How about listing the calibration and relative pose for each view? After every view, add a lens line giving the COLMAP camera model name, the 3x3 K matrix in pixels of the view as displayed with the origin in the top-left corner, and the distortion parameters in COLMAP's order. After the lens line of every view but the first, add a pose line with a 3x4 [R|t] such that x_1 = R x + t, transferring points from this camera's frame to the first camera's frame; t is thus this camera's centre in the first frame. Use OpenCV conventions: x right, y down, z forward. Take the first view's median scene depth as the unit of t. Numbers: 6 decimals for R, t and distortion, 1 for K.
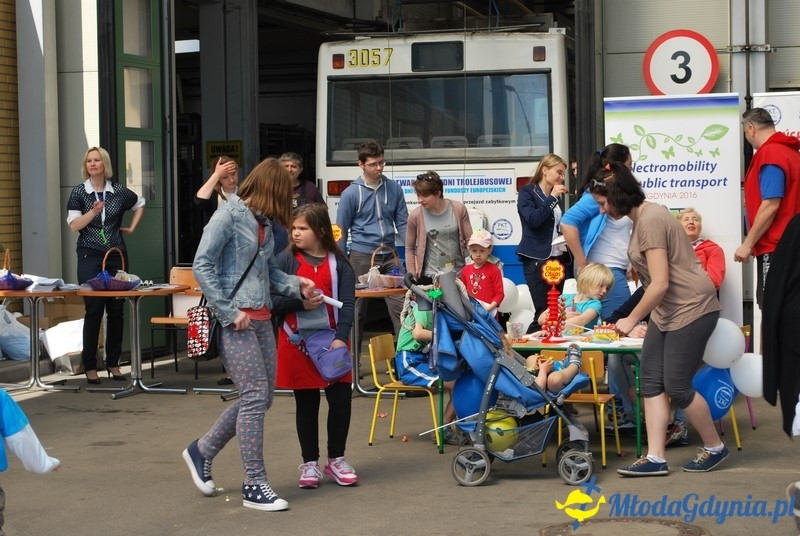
lens RADIAL K [[1783.5, 0, 401.5], [0, 1783.5, 267.1], [0, 0, 1]] dist [0.030437, 0.244366]
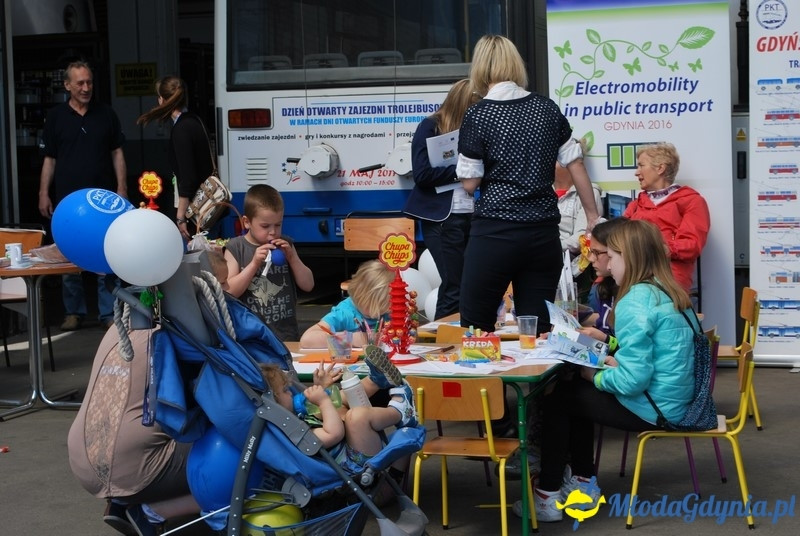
lens RADIAL K [[1783.5, 0, 401.5], [0, 1783.5, 267.1], [0, 0, 1]] dist [0.030437, 0.244366]
pose [[0.999392, -0.008984, -0.033702, 0.078884], [0.010379, 0.999086, 0.041472, -0.013367], [0.033299, -0.041797, 0.998571, 0.263786]]
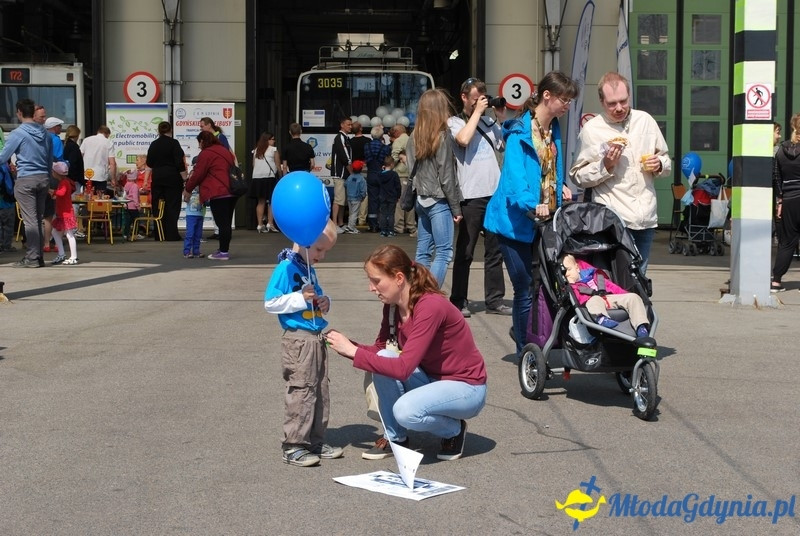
lens RADIAL K [[1783.5, 0, 401.5], [0, 1783.5, 267.1], [0, 0, 1]] dist [0.030437, 0.244366]
pose [[0.957060, 0.005699, 0.289832, -0.168794], [-0.008477, 0.999929, 0.008330, 0.082533], [-0.289764, -0.010429, 0.957041, -1.169587]]
